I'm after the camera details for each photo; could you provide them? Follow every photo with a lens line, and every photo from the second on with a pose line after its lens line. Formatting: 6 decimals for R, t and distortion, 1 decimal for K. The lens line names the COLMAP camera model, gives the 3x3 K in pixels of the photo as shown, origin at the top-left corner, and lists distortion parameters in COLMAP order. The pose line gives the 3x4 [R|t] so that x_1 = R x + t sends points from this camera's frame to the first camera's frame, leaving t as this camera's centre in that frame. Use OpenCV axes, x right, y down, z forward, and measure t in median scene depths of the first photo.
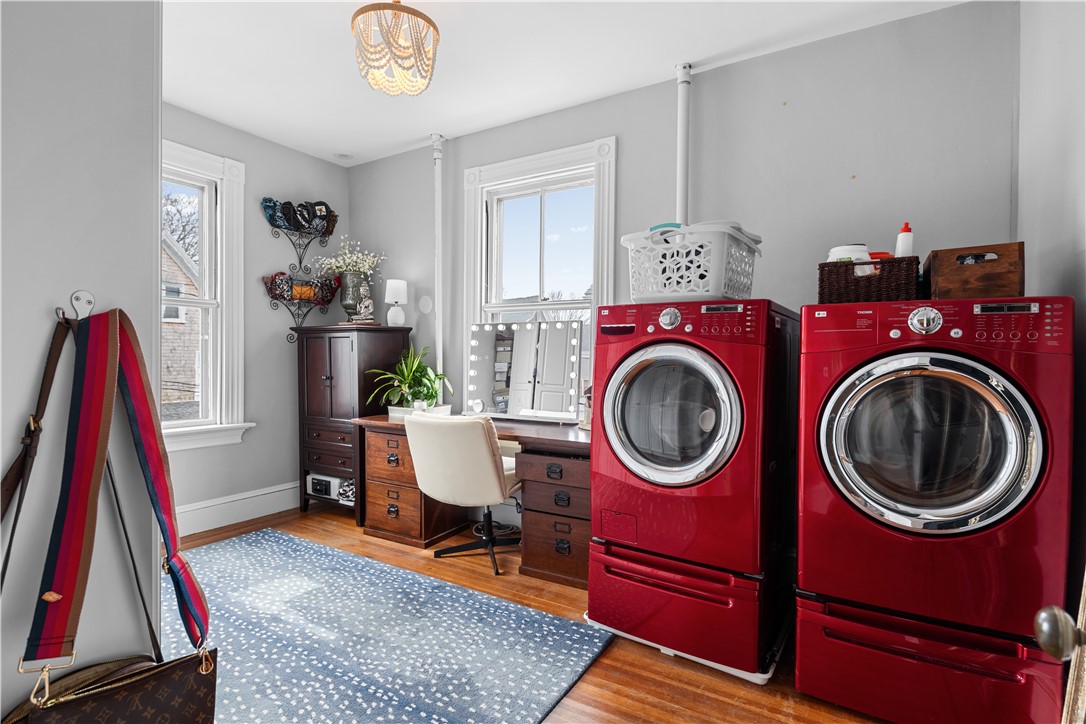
lens RADIAL K [[526.6, 0, 554.1], [0, 526.6, 364.4], [0, 0, 1]] dist [0.002505, -0.002453]
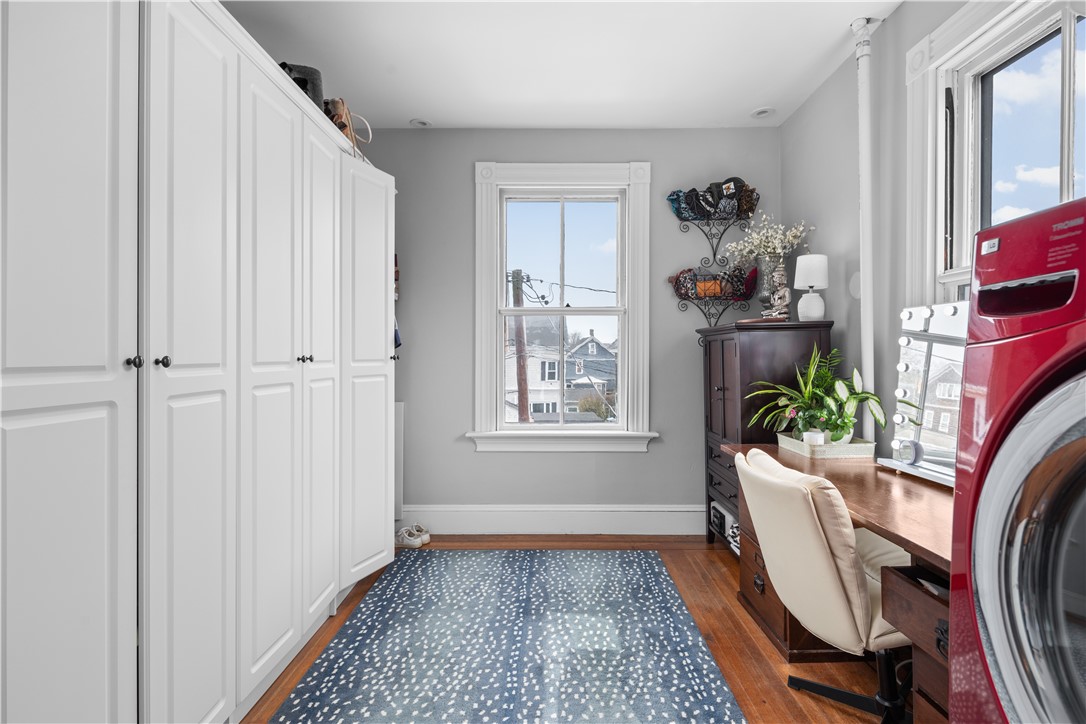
lens RADIAL K [[526.6, 0, 539.6], [0, 526.6, 356.6], [0, 0, 1]] dist [0.002505, -0.002453]
pose [[0.502981, -0.005007, -0.864283, 0.138613], [-0.008163, 0.999911, -0.010544, -0.014123], [0.864259, 0.012358, 0.502895, 0.344529]]
